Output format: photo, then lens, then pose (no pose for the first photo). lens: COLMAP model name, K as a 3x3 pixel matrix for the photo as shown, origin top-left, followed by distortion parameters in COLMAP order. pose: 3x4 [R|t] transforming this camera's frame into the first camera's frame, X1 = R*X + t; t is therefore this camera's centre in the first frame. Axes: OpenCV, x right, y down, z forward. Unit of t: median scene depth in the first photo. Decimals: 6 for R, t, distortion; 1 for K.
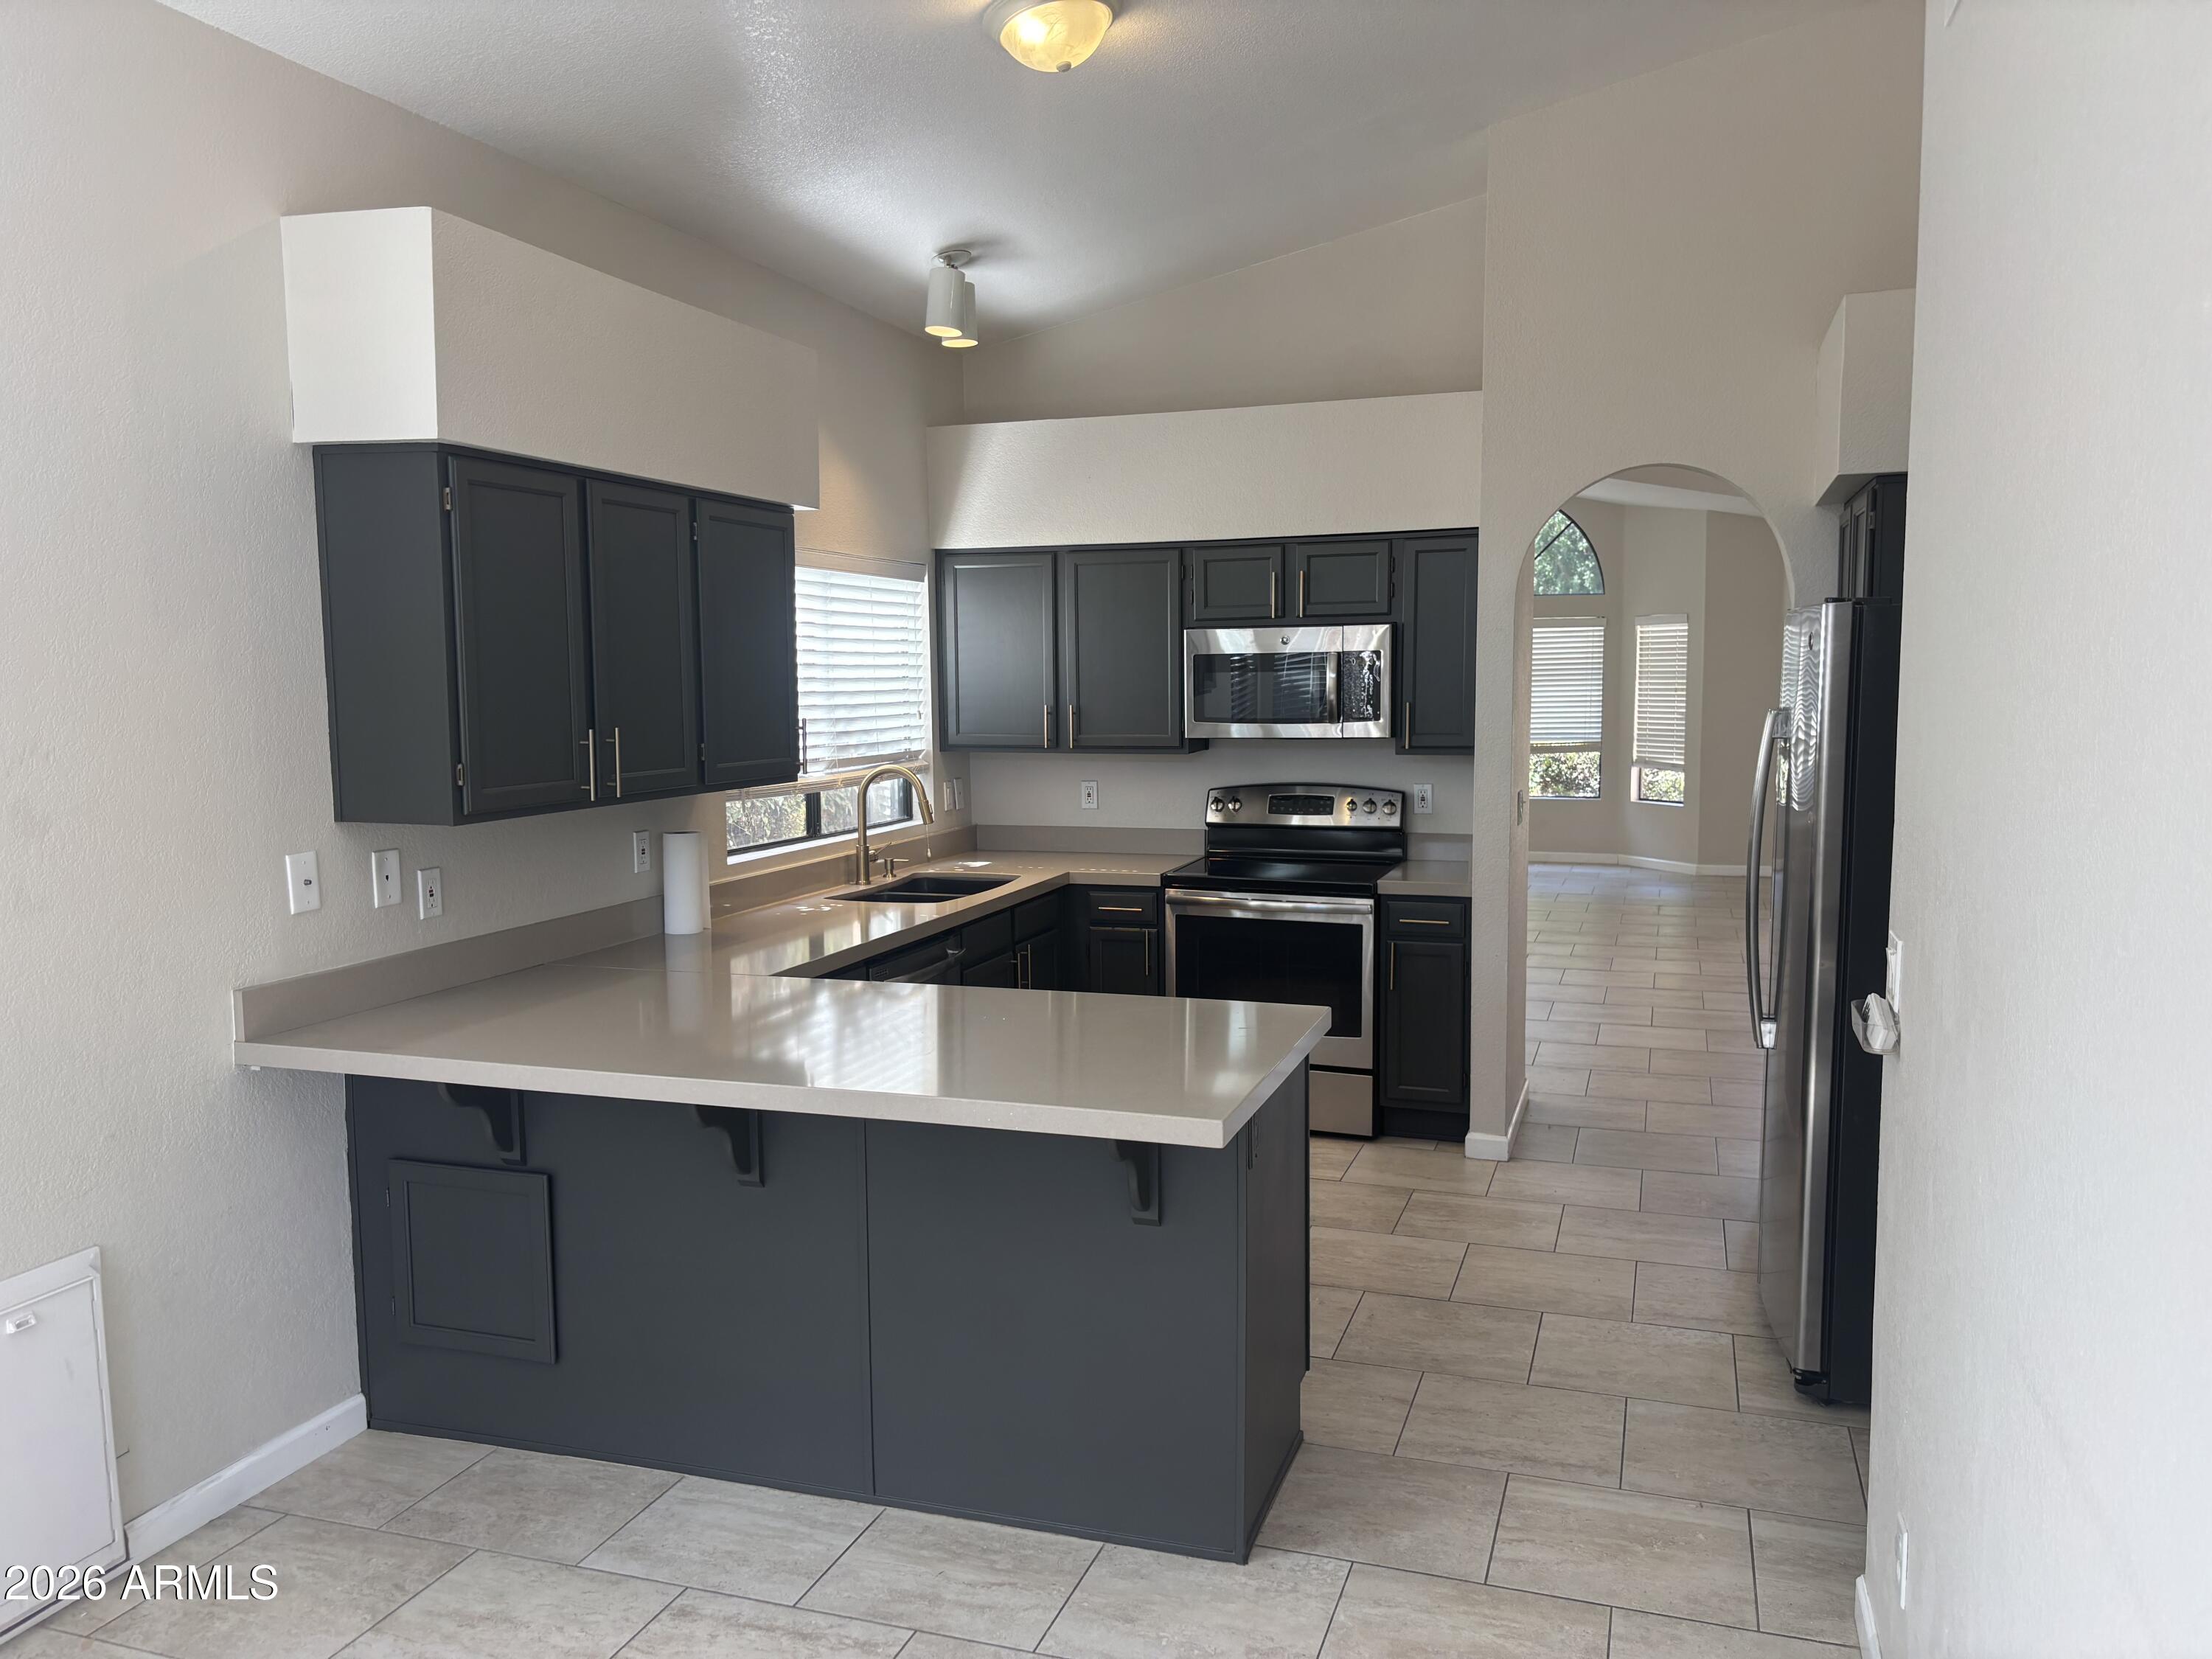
lens RADIAL K [[1657.0, 0, 1092.8], [0, 1657.0, 849.6], [0, 0, 1]] dist [0.054764, -0.070025]
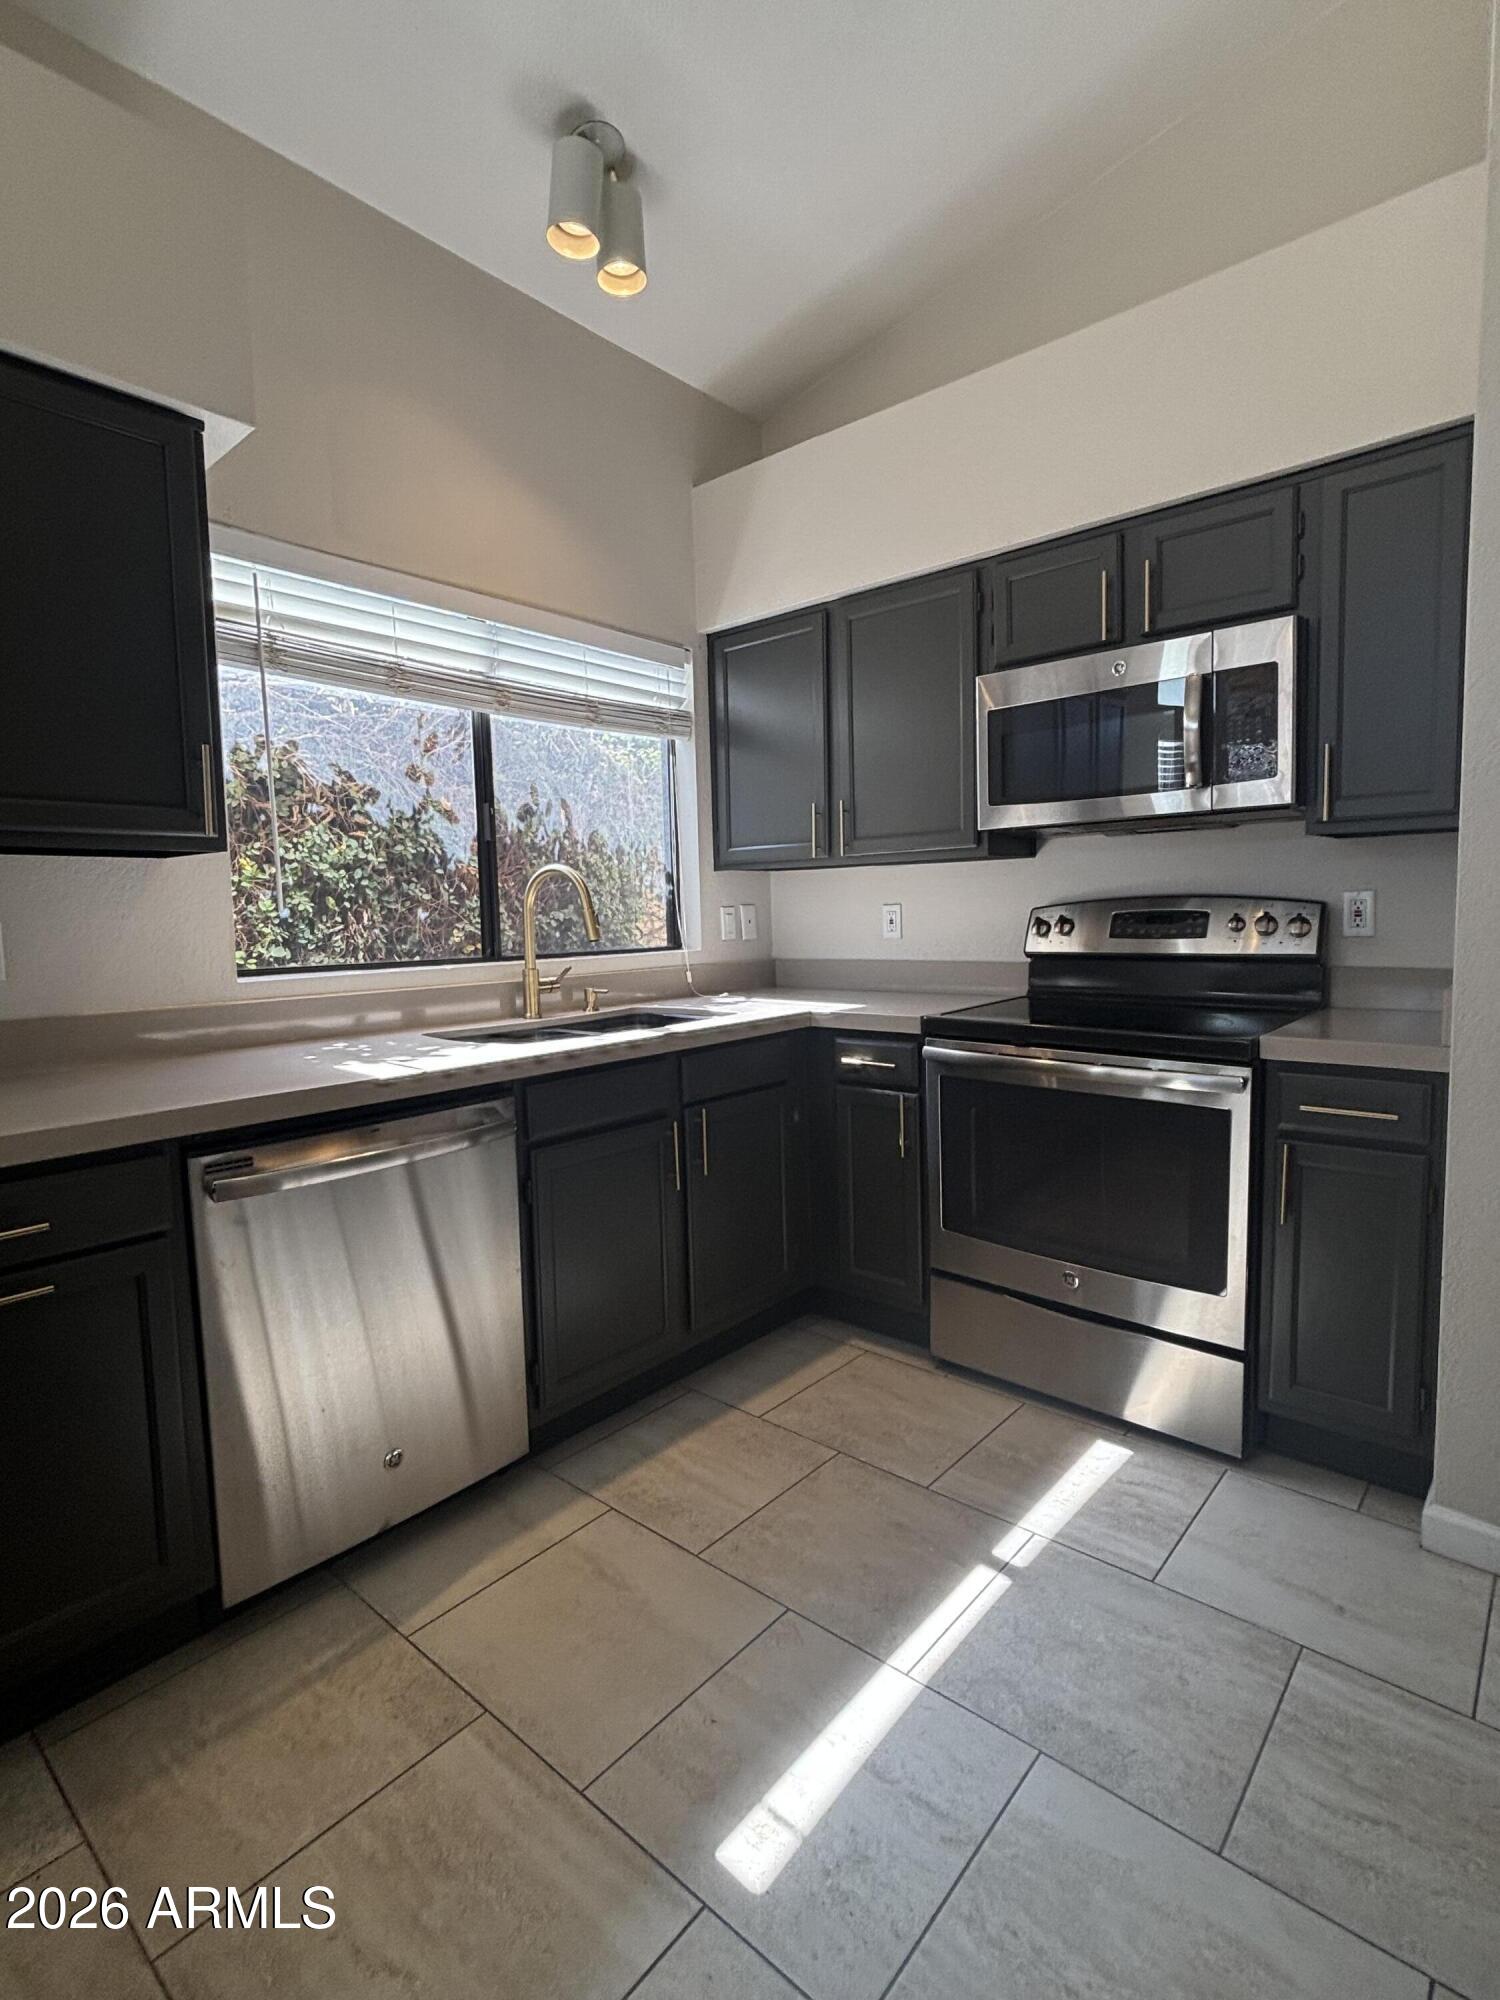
lens RADIAL K [[983.9, 0, 753.7], [0, 983.9, 1000.4], [0, 0, 1]] dist [-0.000330, 0.002796]
pose [[0.929449, 0.020193, -0.368398, 0.157124], [-0.023711, 0.999706, -0.005024, 0.014331], [0.368189, 0.013404, 0.929654, 0.717643]]
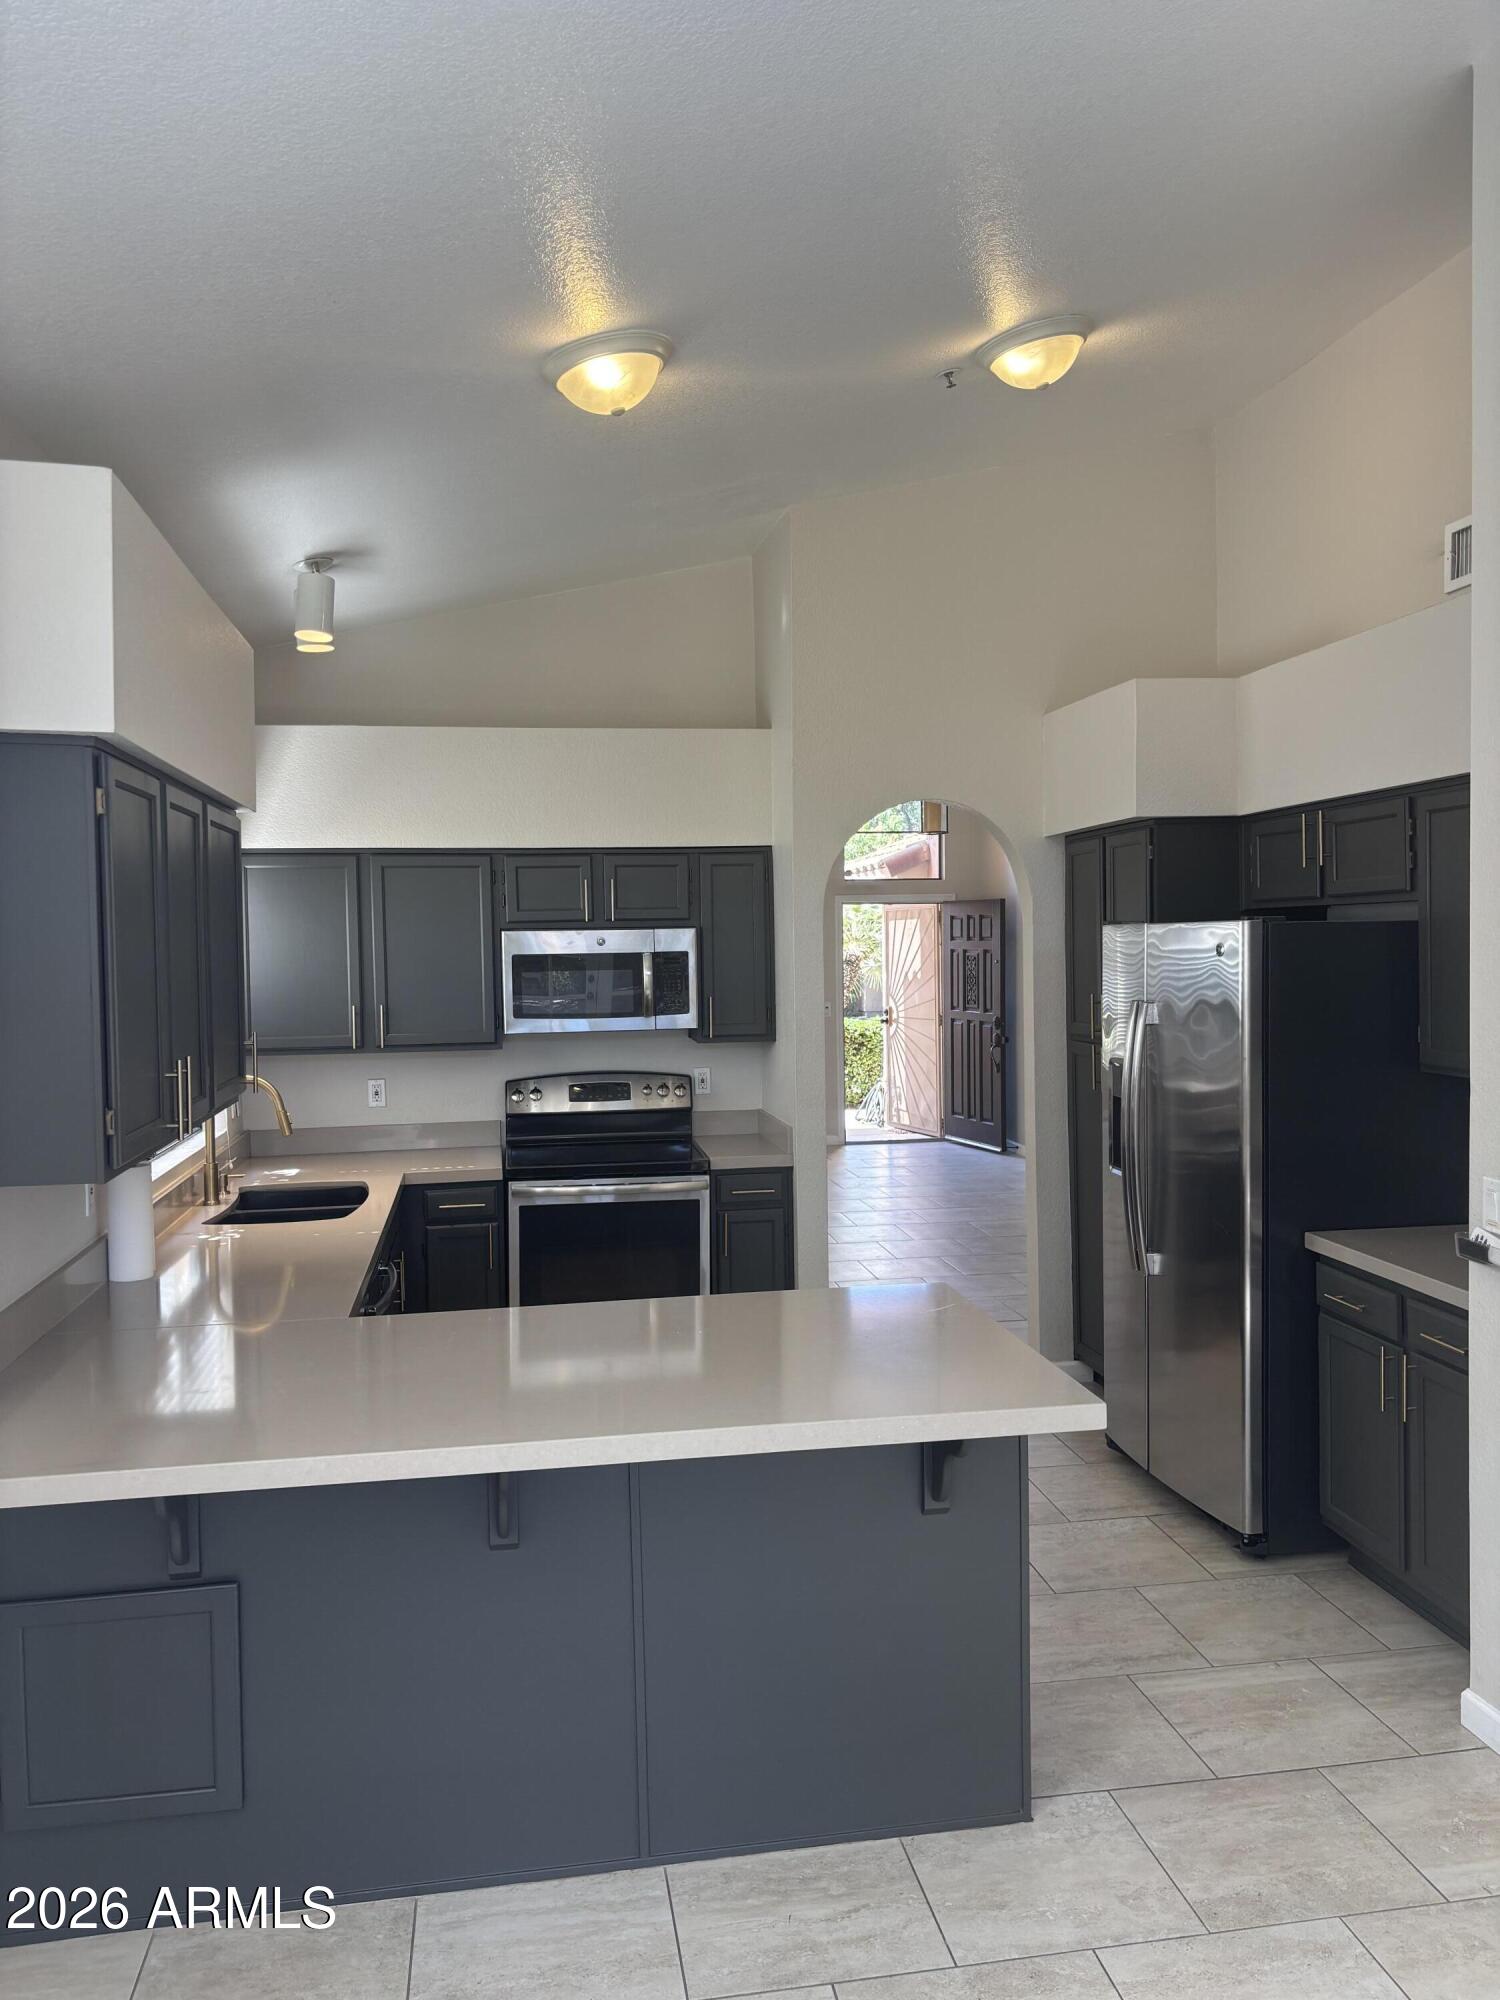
lens RADIAL K [[1498.2, 0, 742.2], [0, 1498.2, 1000.6], [0, 0, 1]] dist [0.054764, -0.070025]
pose [[0.881830, -0.024678, 0.470921, -0.325548], [0.059587, 0.996457, -0.059361, -0.029742], [-0.467787, 0.080407, 0.880176, 0.122879]]
